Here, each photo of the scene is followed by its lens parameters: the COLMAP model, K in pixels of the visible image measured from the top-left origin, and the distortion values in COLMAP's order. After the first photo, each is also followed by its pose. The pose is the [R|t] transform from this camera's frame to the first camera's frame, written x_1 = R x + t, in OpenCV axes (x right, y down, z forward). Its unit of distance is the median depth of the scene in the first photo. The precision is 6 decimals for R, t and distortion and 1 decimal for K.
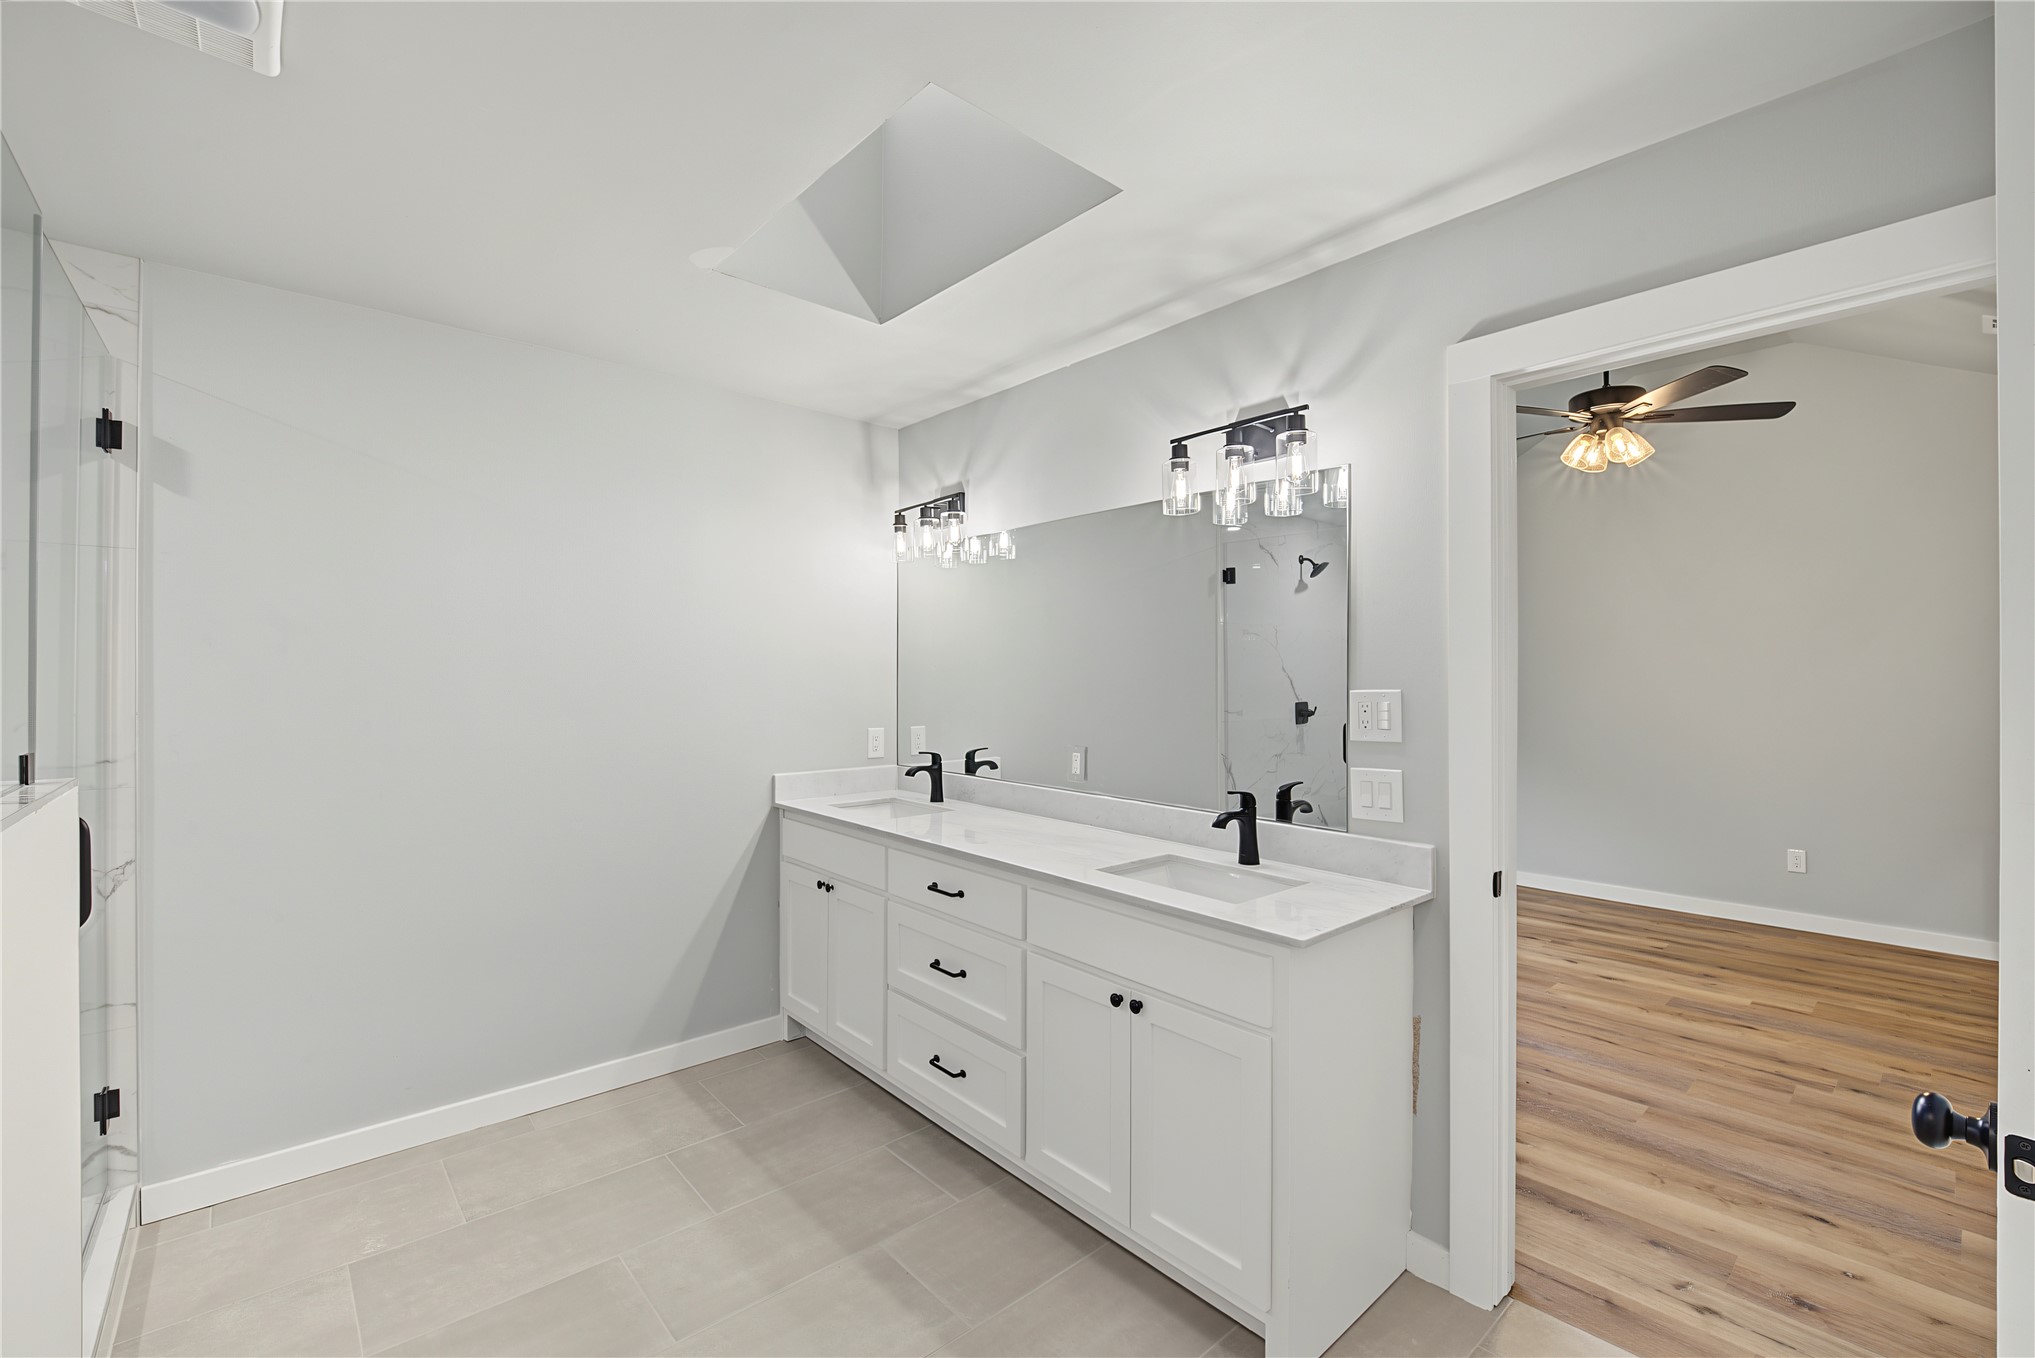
lens RADIAL K [[856.0, 0, 1017.5], [0, 856.0, 679.0], [0, 0, 1]] dist [-0.013444, 0.000119]
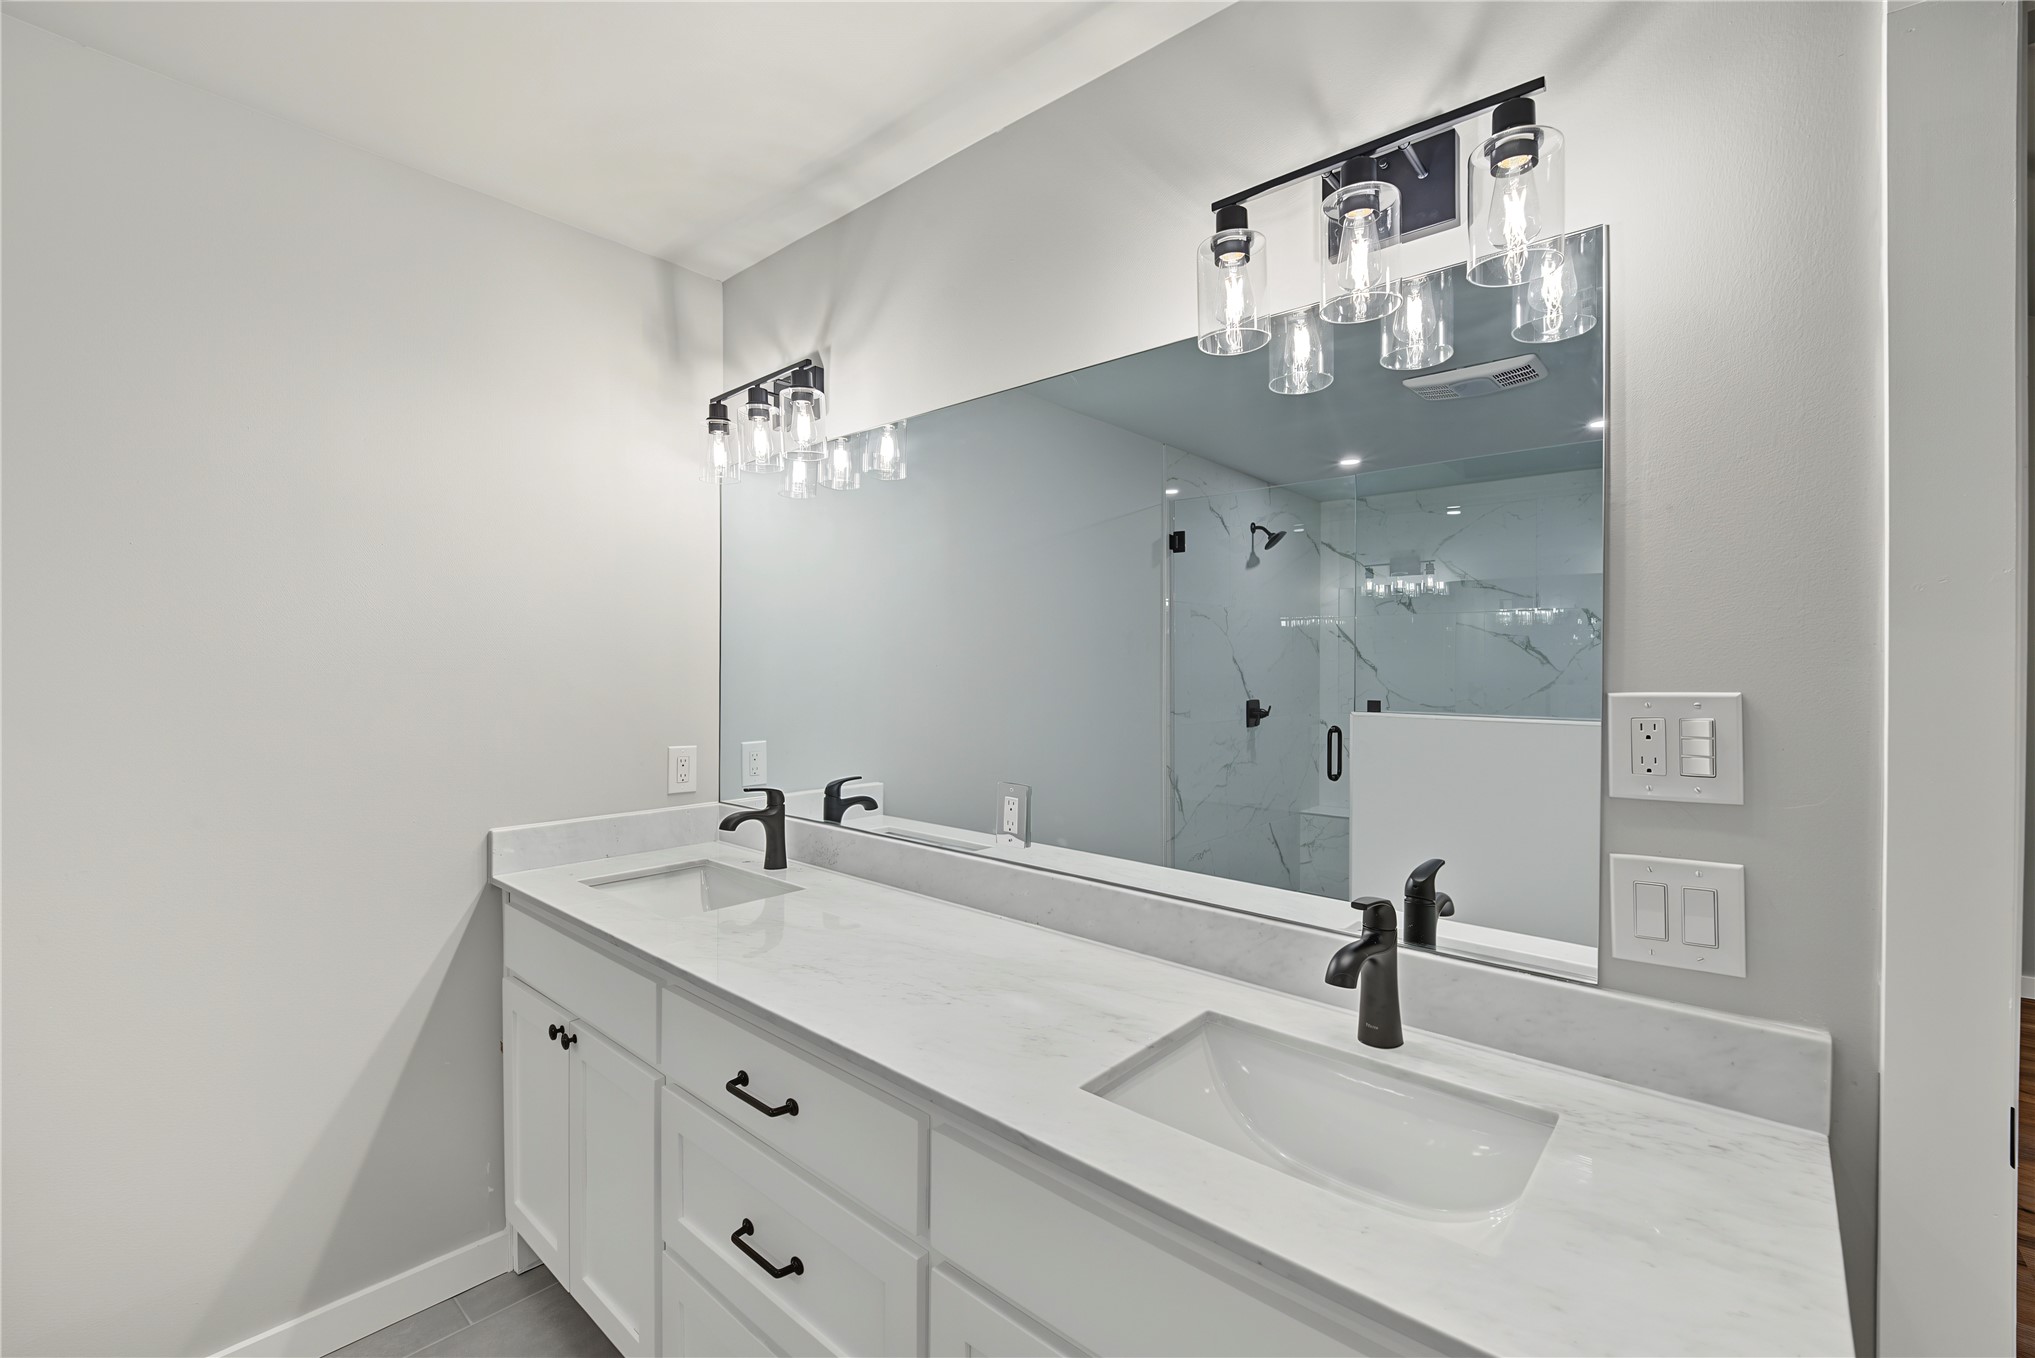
lens RADIAL K [[857.1, 0, 1024.4], [0, 857.1, 673.6], [0, 0, 1]] dist [-0.000620, -0.000010]
pose [[0.990652, 0.003089, 0.136380, -0.001507], [-0.003261, 0.999994, 0.001041, 0.002021], [-0.136376, -0.001476, 0.990656, 0.365328]]
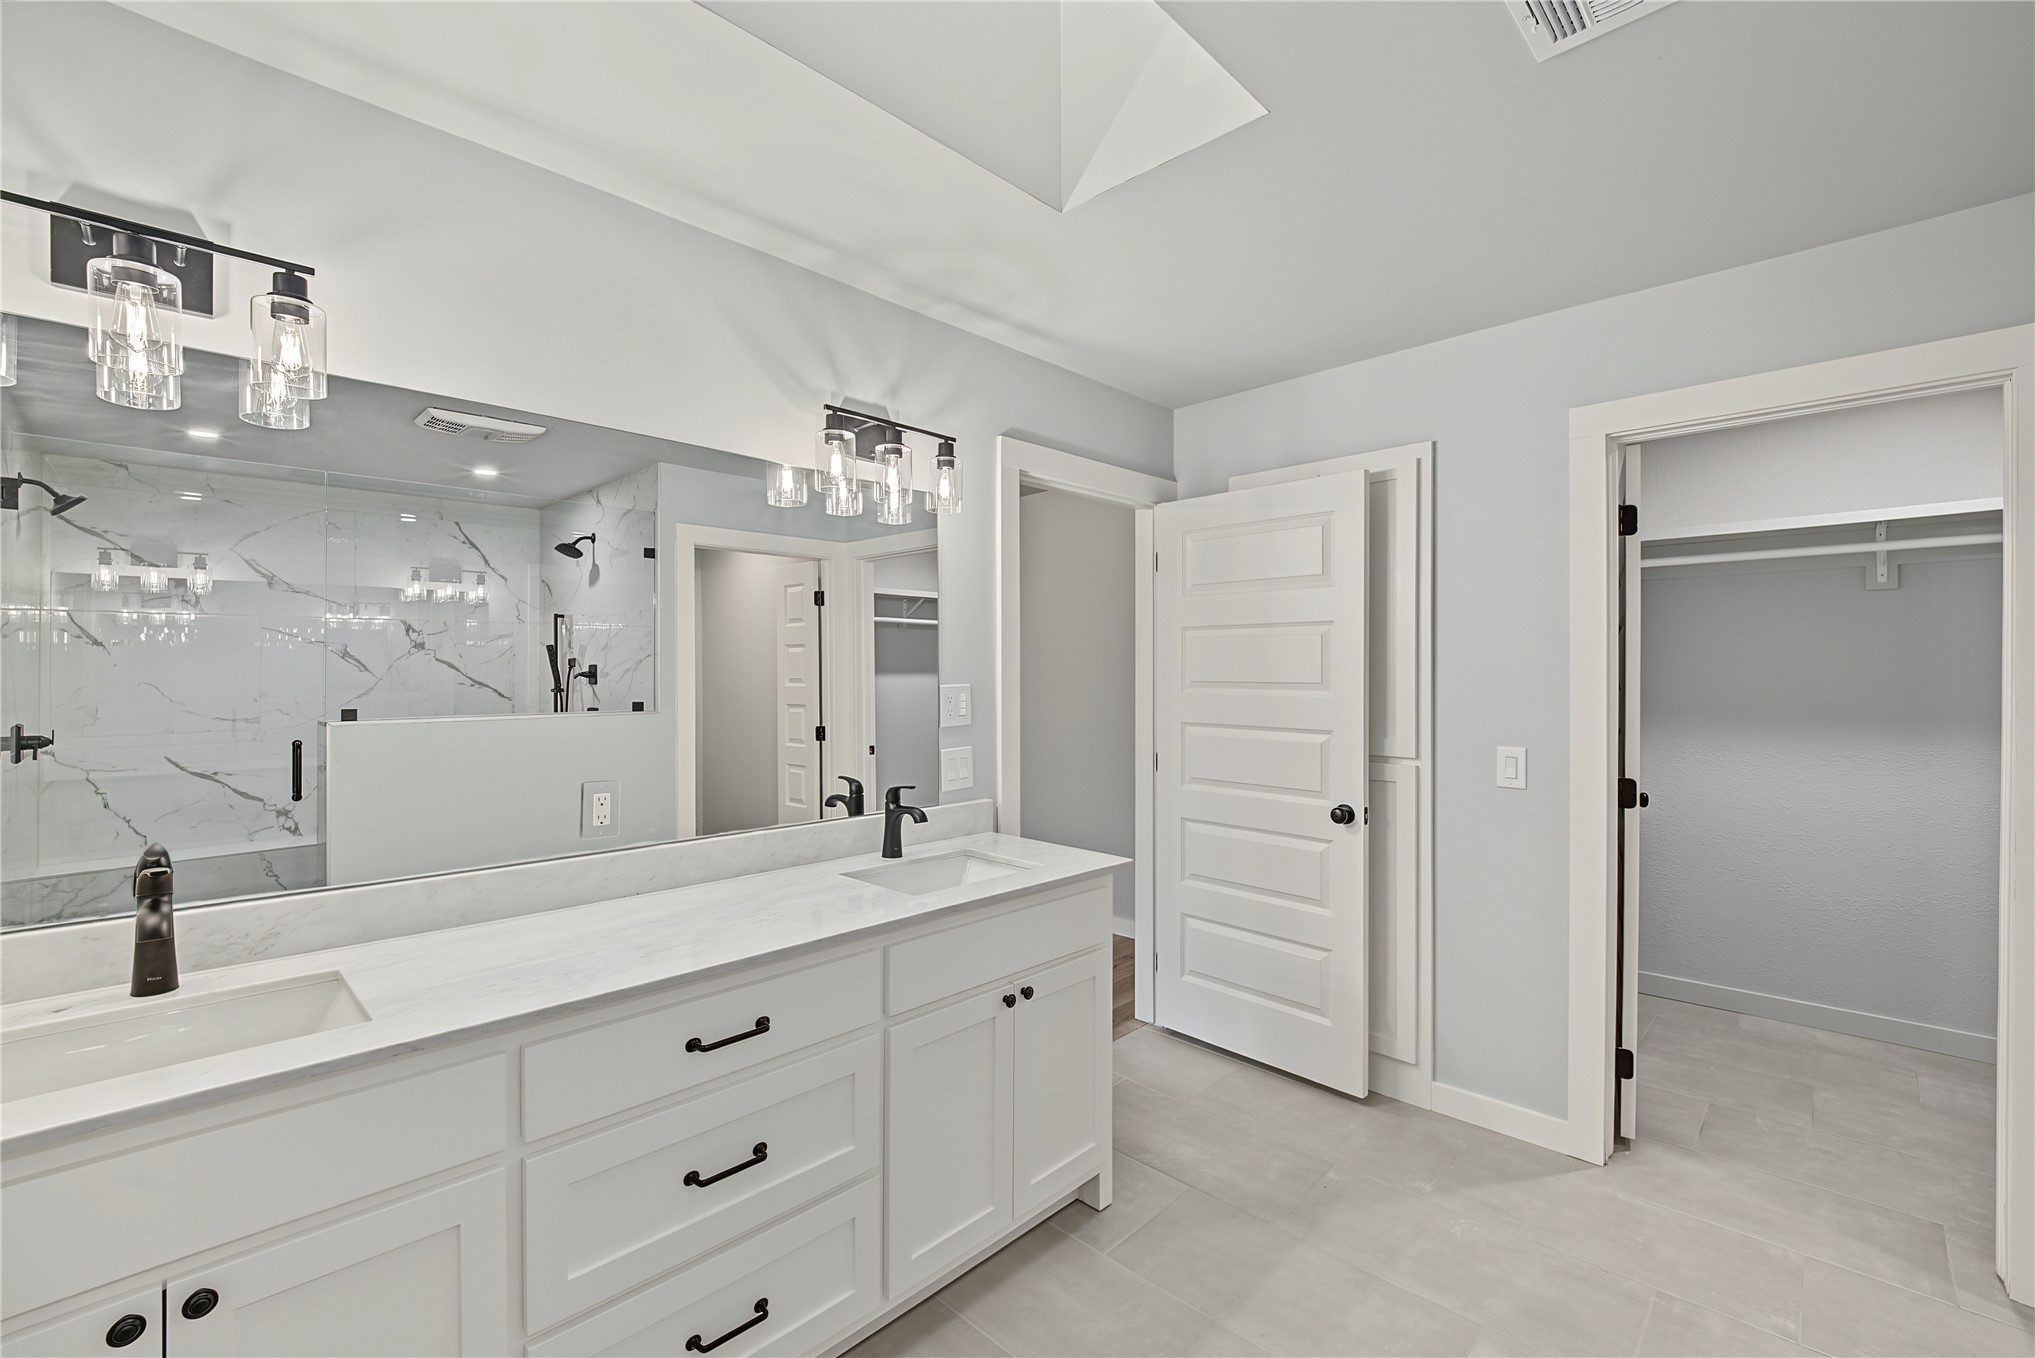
lens RADIAL K [[856.0, 0, 1017.5], [0, 856.0, 679.0], [0, 0, 1]] dist [-0.013444, 0.000119]
pose [[-0.077328, -0.004667, 0.996995, -0.518182], [0.007800, 0.999956, 0.005286, -0.000494], [-0.996975, 0.008185, -0.077288, 0.636027]]
